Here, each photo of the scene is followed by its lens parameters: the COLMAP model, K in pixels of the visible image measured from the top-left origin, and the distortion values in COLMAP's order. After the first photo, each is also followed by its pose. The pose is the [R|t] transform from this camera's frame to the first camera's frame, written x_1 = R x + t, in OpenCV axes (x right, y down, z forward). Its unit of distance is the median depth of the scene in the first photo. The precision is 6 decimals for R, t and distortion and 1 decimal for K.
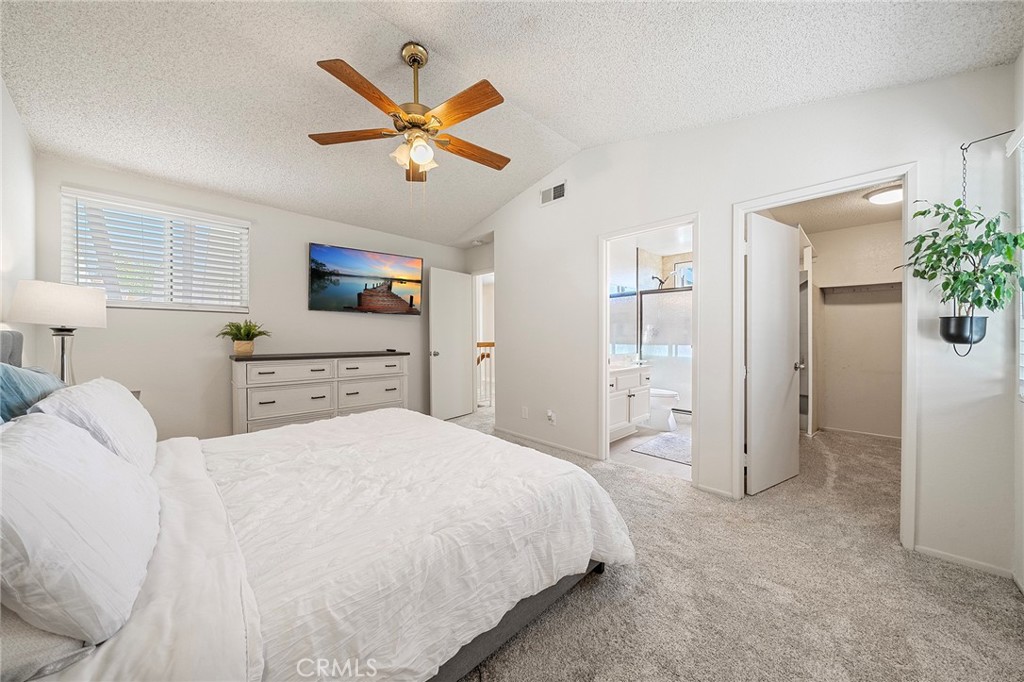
lens RADIAL K [[350.8, 0, 513.0], [0, 350.8, 339.0], [0, 0, 1]] dist [-0.002121, -0.000047]
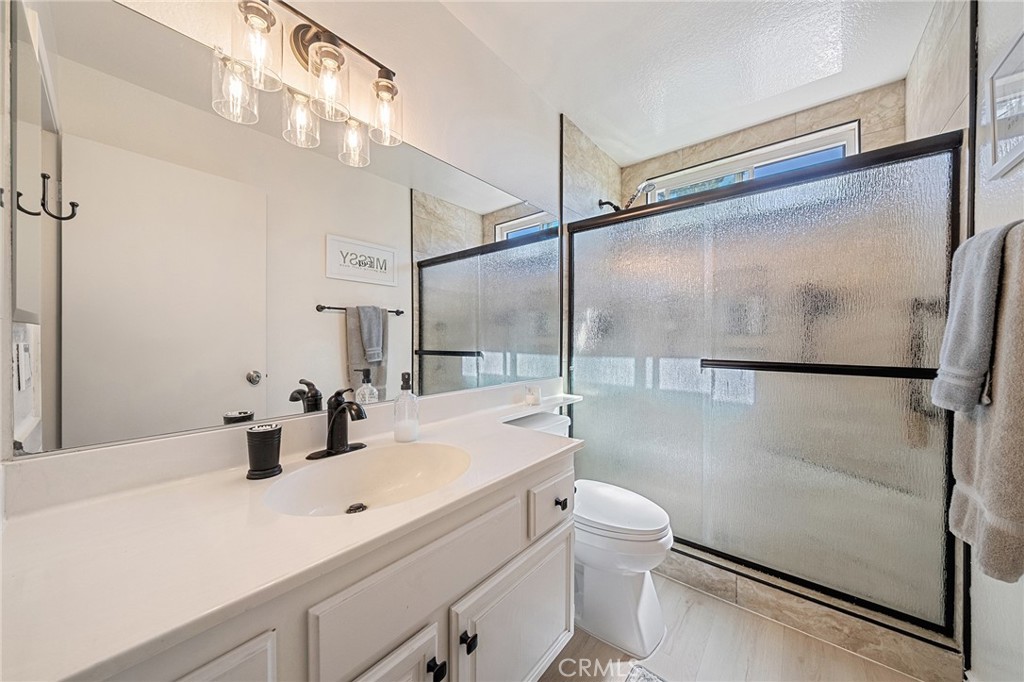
lens RADIAL K [[350.8, 0, 509.7], [0, 350.8, 341.6], [0, 0, 1]] dist [-0.002121, -0.000047]
pose [[0.993819, 0.001359, 0.111006, 0.248616], [-0.002339, 0.999959, 0.008698, -0.003556], [-0.110990, -0.008904, 0.993782, 0.599391]]
